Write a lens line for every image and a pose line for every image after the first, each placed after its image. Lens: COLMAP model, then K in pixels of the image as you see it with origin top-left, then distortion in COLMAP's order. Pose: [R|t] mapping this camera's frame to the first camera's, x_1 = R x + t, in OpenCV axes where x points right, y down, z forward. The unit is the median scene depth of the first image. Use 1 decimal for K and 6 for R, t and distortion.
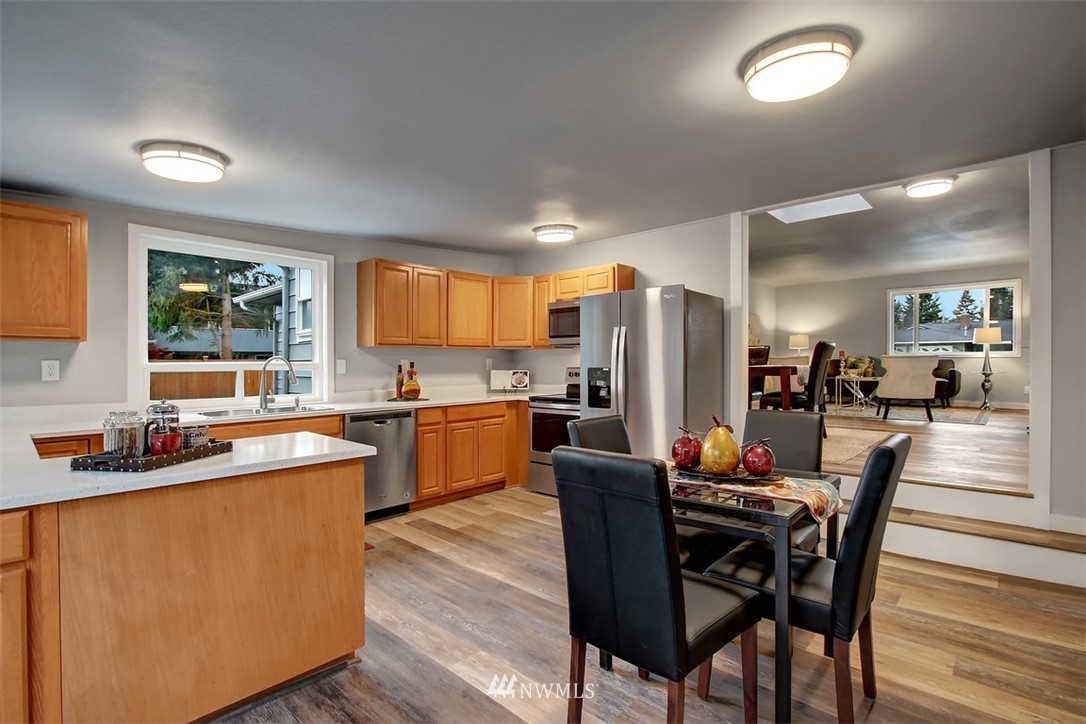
lens RADIAL K [[507.4, 0, 546.3], [0, 507.4, 358.1], [0, 0, 1]] dist [-0.017066, 0.003716]
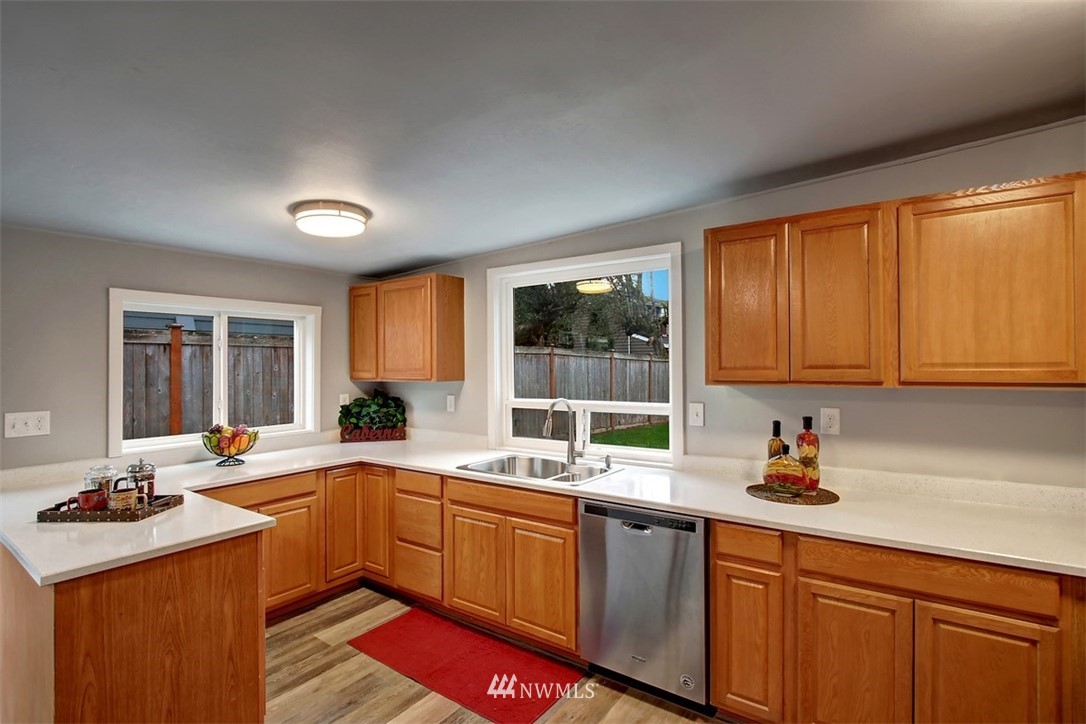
lens RADIAL K [[507.4, 0, 530.8], [0, 507.4, 361.7], [0, 0, 1]] dist [-0.017066, 0.003716]
pose [[0.123390, -0.001057, -0.992358, 0.189496], [0.014489, 0.999895, 0.000737, -0.050954], [0.992252, -0.014470, 0.123392, 0.693063]]
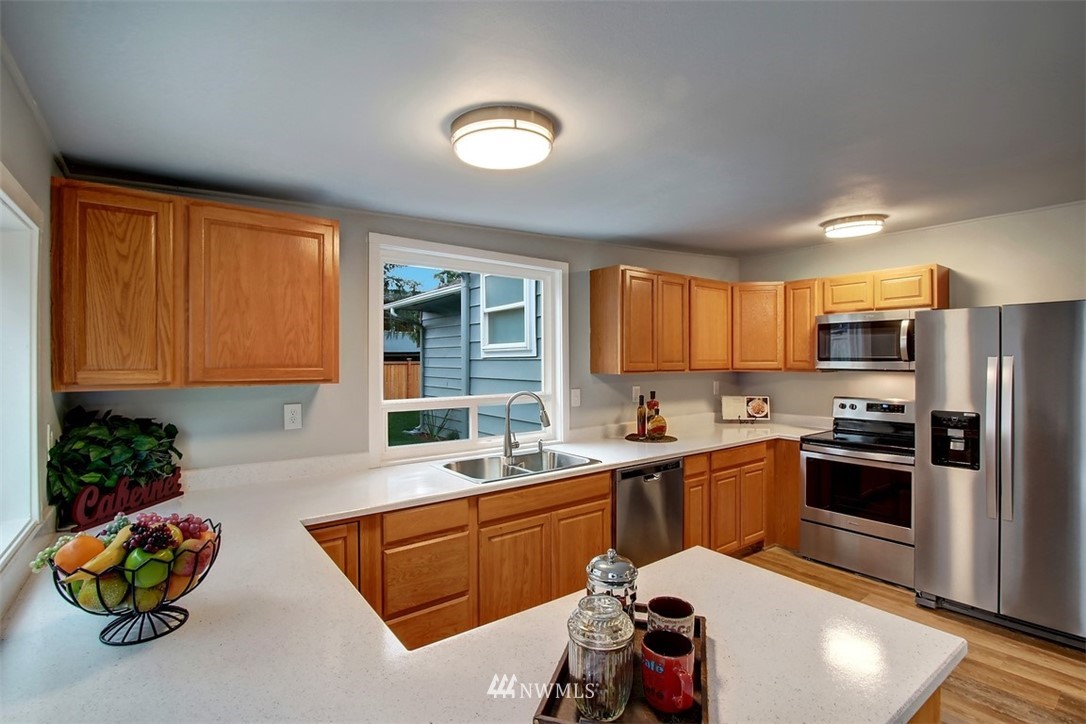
lens RADIAL K [[507.4, 0, 559.1], [0, 507.4, 357.3], [0, 0, 1]] dist [-0.017066, 0.003716]
pose [[0.985342, 0.003392, -0.170554, -0.281930], [-0.002881, 0.999991, 0.003245, -0.050413], [0.170564, -0.002706, 0.985343, 0.176269]]
